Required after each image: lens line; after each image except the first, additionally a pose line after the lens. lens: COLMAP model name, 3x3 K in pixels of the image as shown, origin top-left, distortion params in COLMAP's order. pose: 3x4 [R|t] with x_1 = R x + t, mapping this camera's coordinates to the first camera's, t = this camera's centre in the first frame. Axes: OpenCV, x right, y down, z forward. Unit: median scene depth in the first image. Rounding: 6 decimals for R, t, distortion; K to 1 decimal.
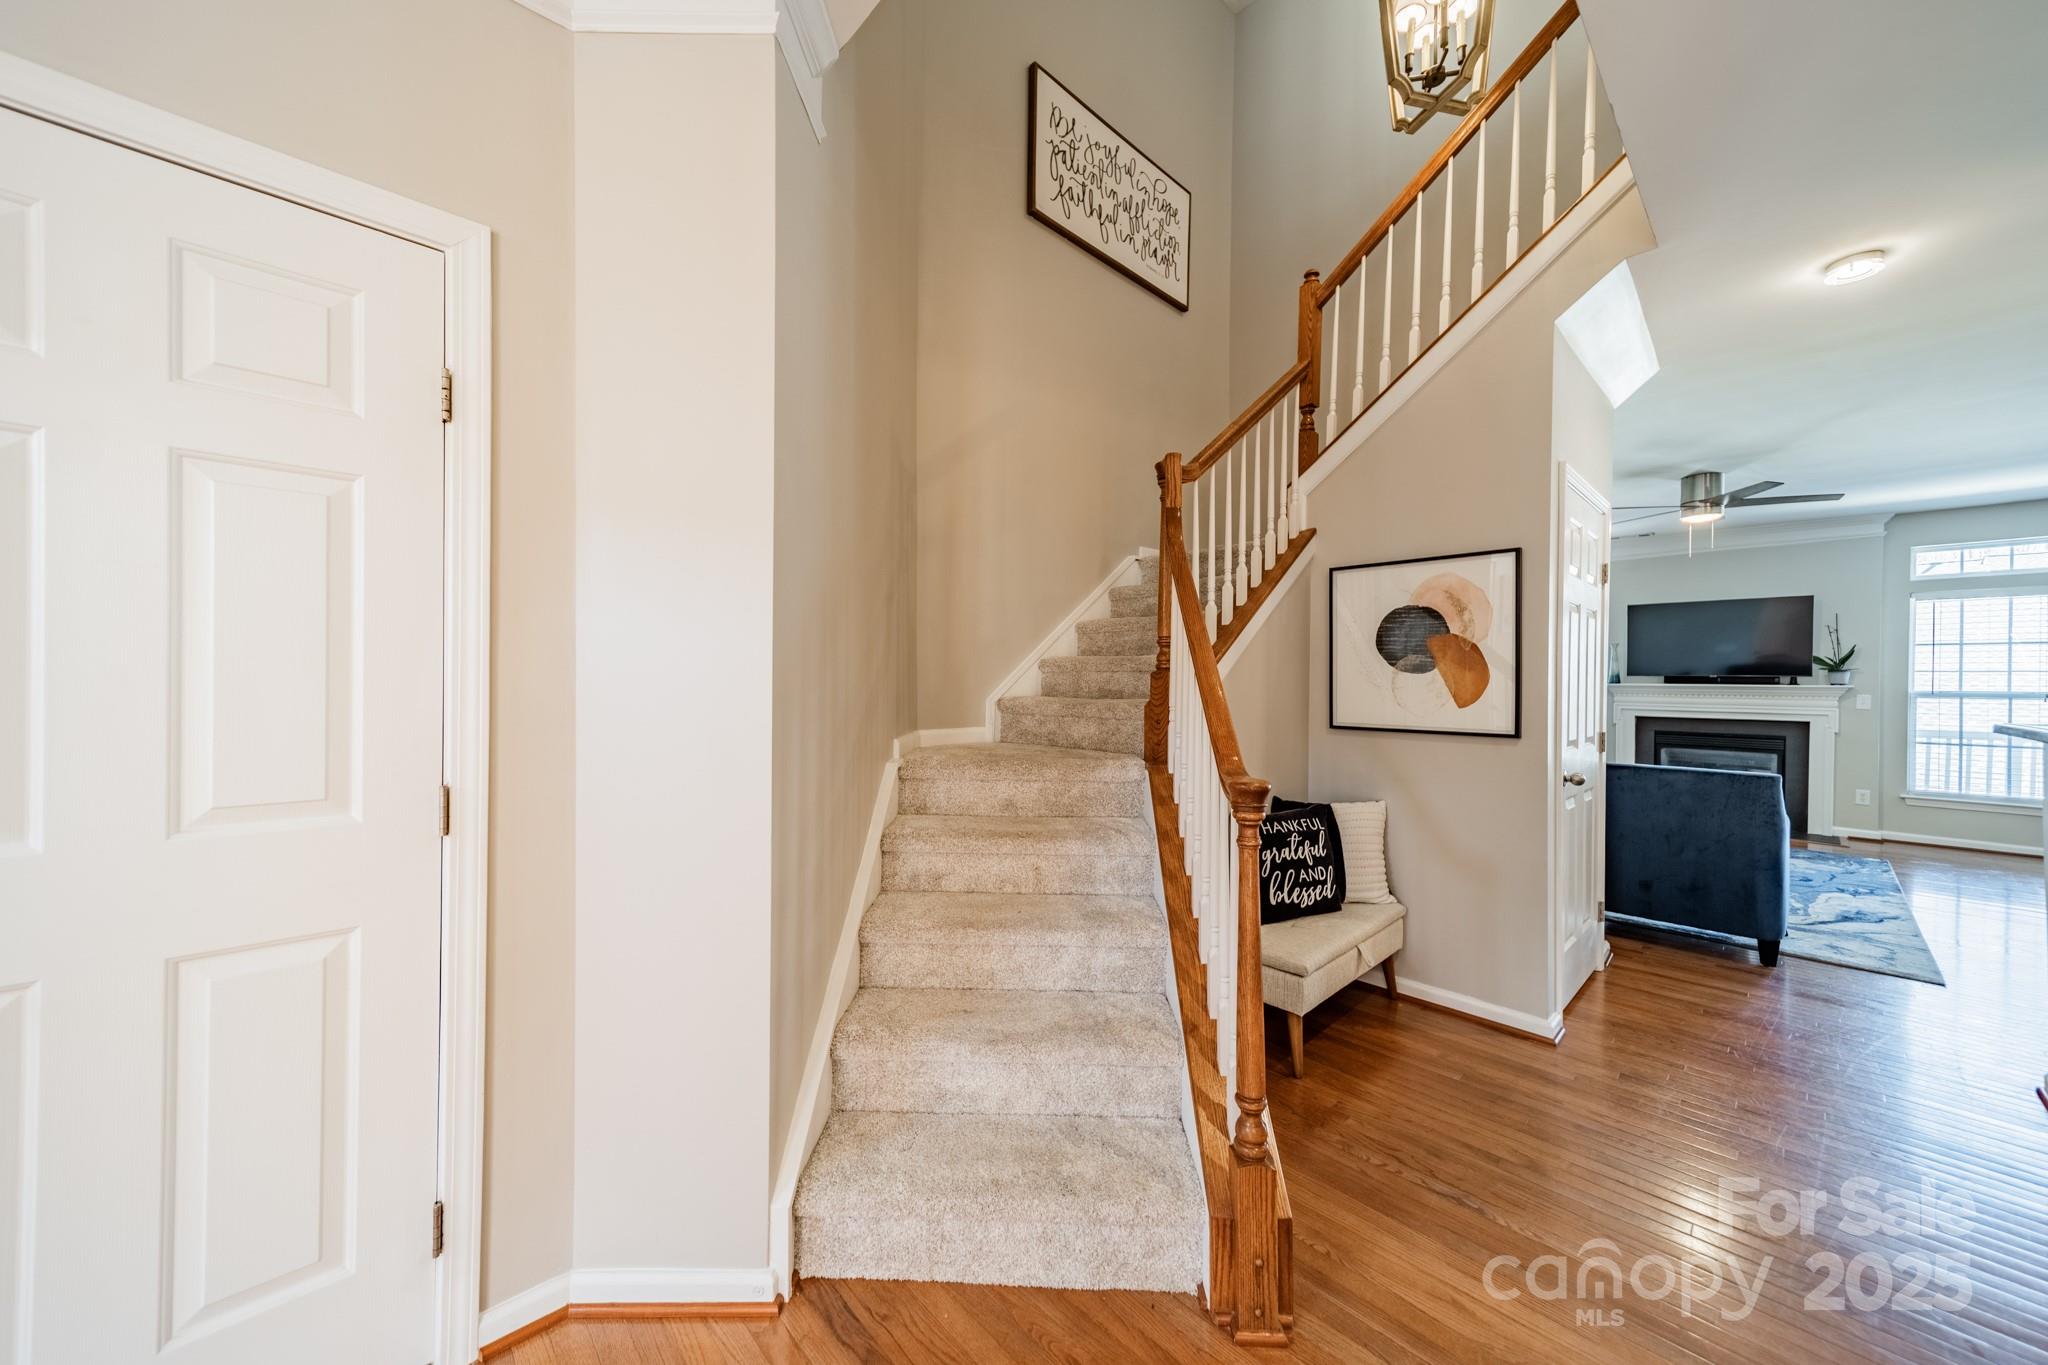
lens RADIAL K [[722.9, 0, 1021.5], [0, 722.9, 681.6], [0, 0, 1]] dist [0.007464, 0.000508]
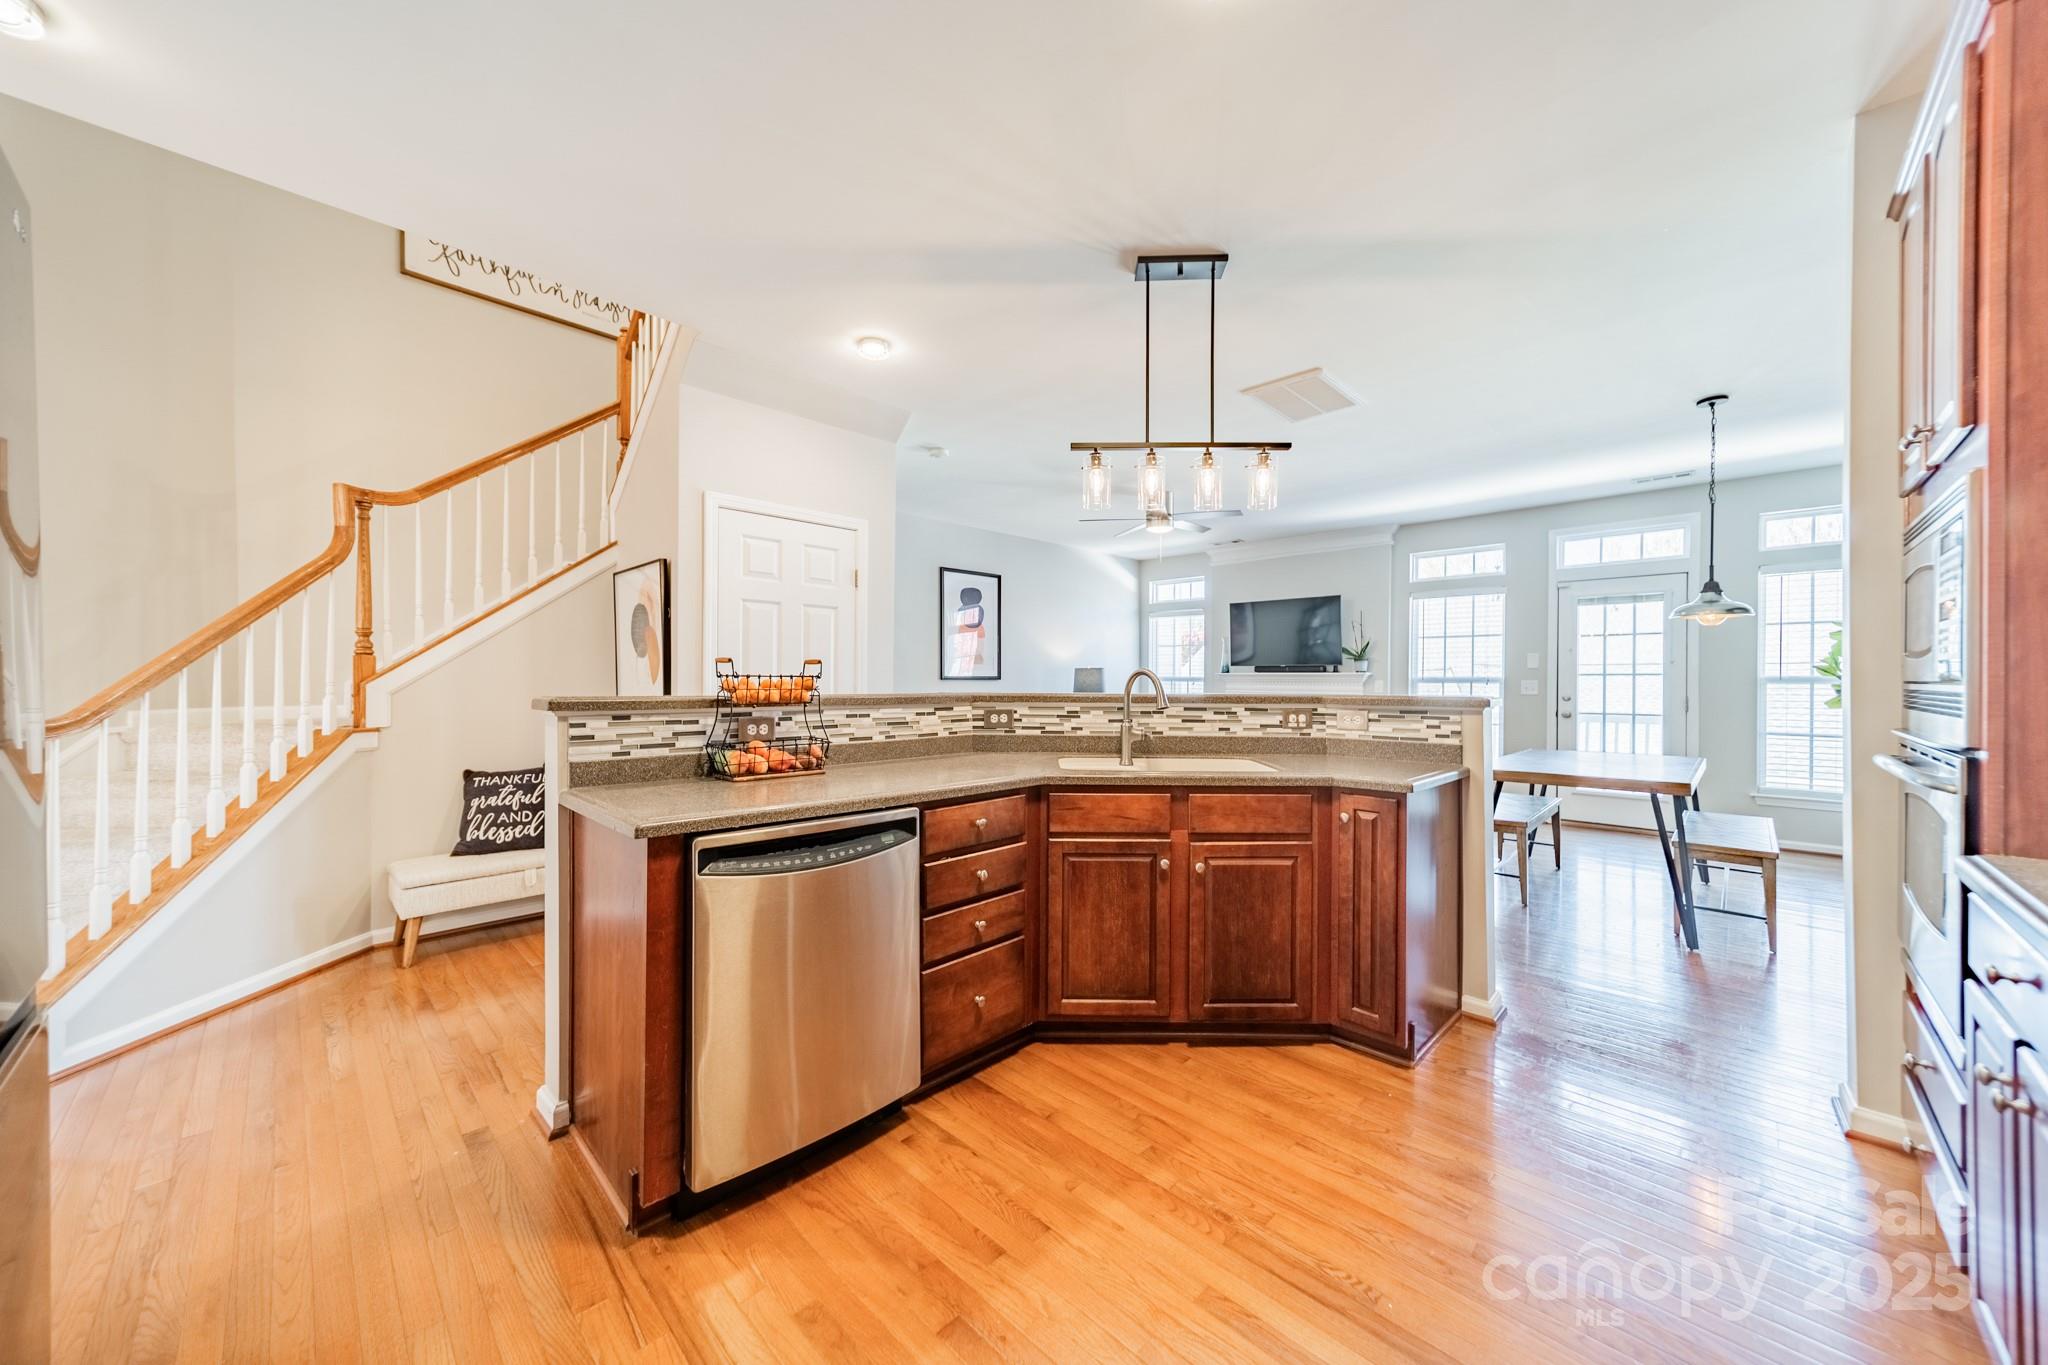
lens RADIAL K [[722.9, 0, 1024.9], [0, 722.9, 685.7], [0, 0, 1]] dist [0.007464, 0.000508]
pose [[0.999274, -0.006488, 0.037535, 0.550823], [0.006229, 0.999956, 0.006993, 0.014996], [-0.037578, -0.006754, 0.999271, -0.131228]]
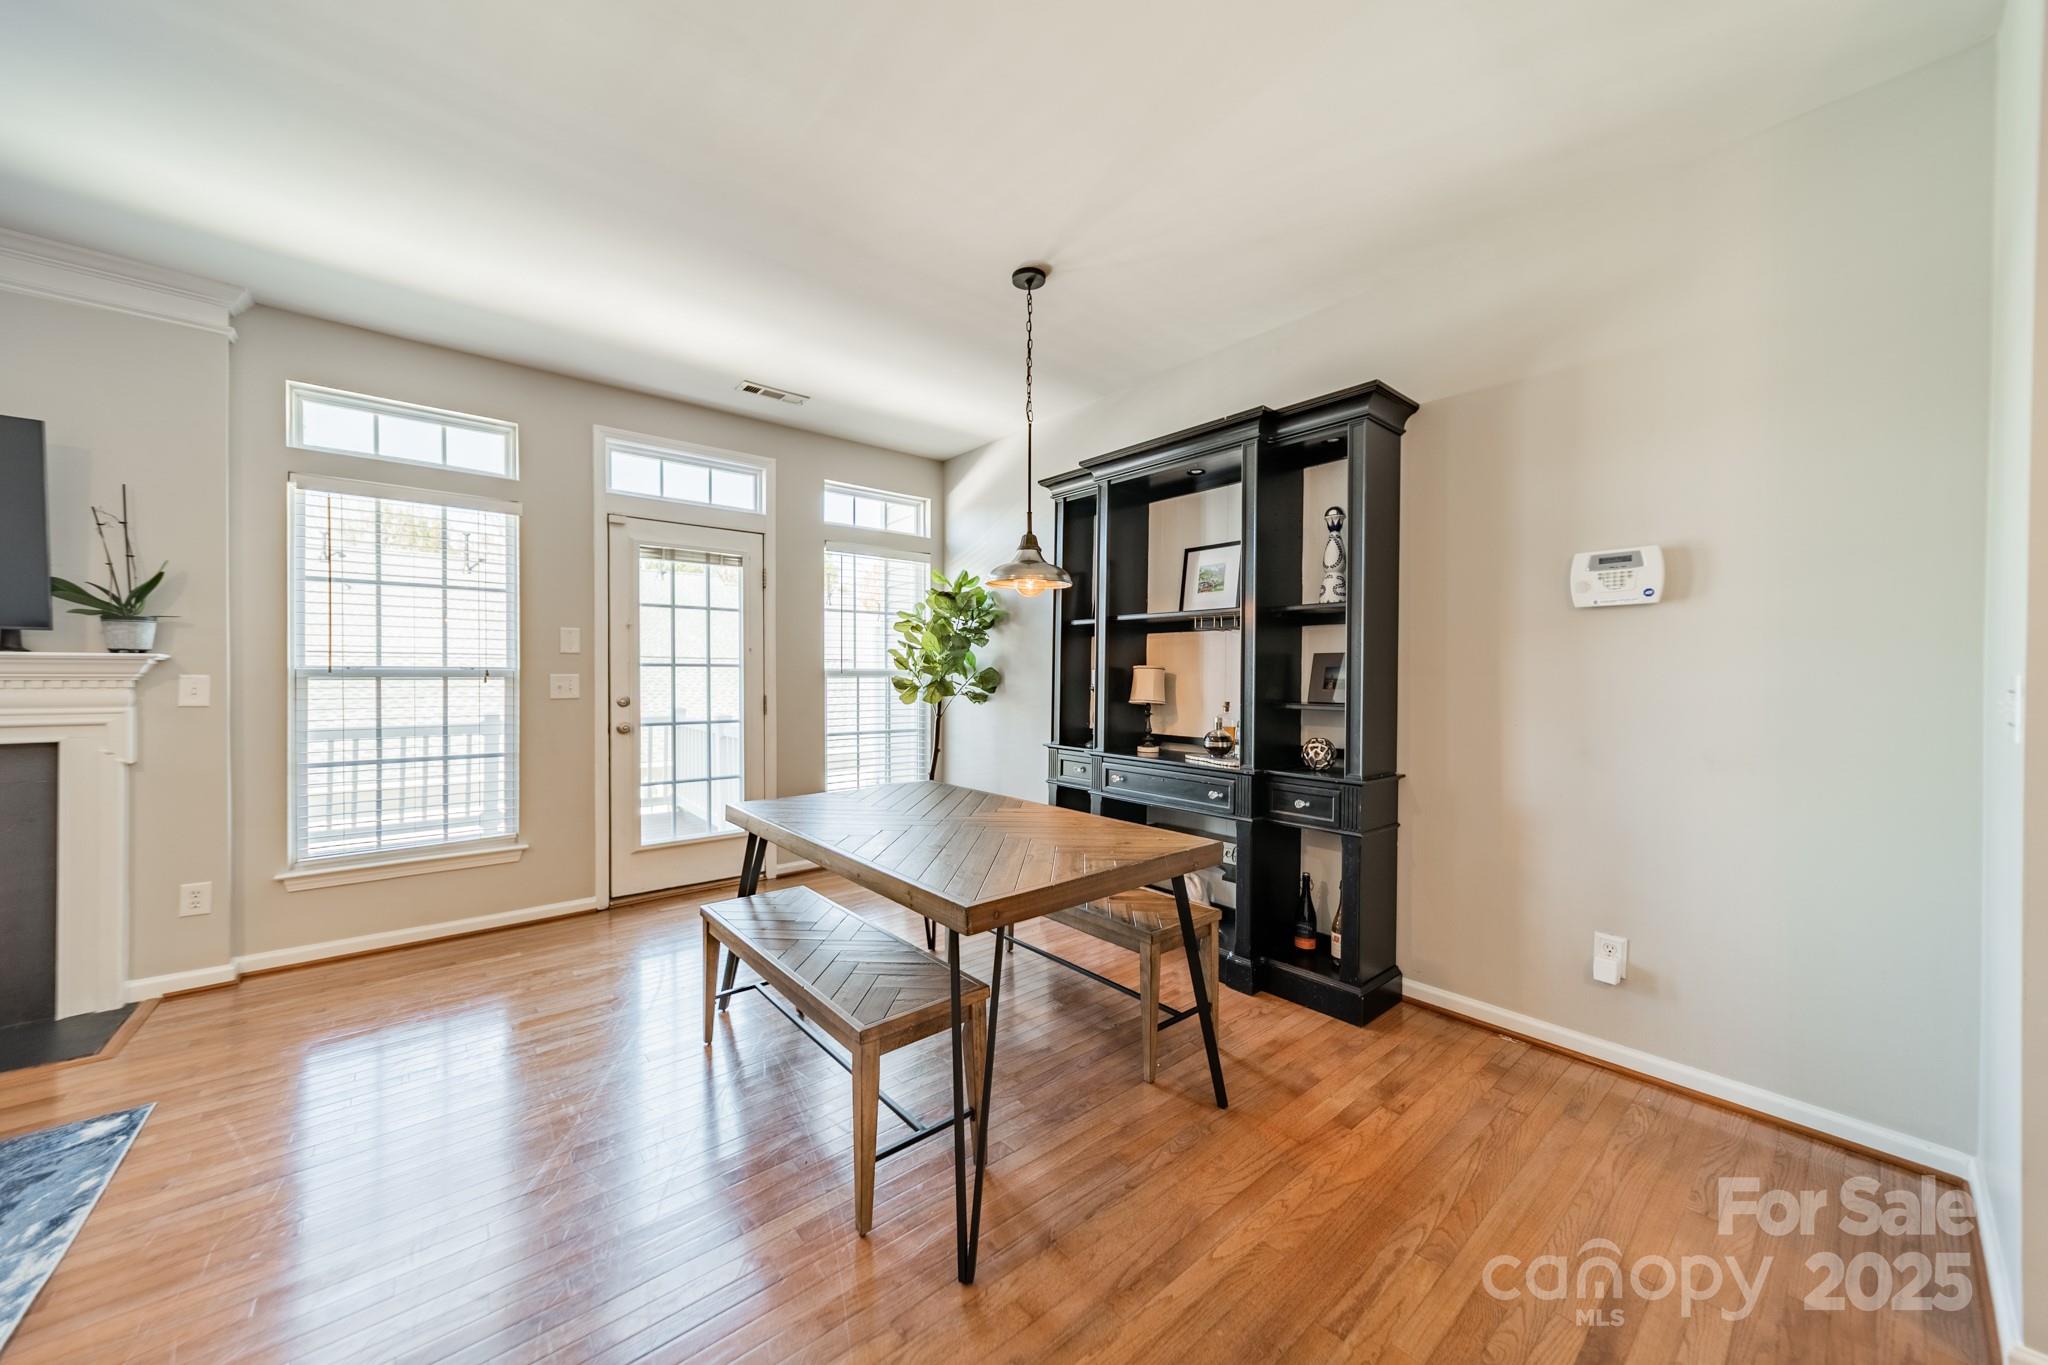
lens RADIAL K [[722.9, 0, 1029.6], [0, 722.9, 682.8], [0, 0, 1]] dist [0.007464, 0.000508]
pose [[0.049568, -0.019202, 0.998586, 0.729110], [0.000883, 0.999816, 0.019182, 0.015162], [-0.998770, -0.000069, 0.049576, 0.460784]]
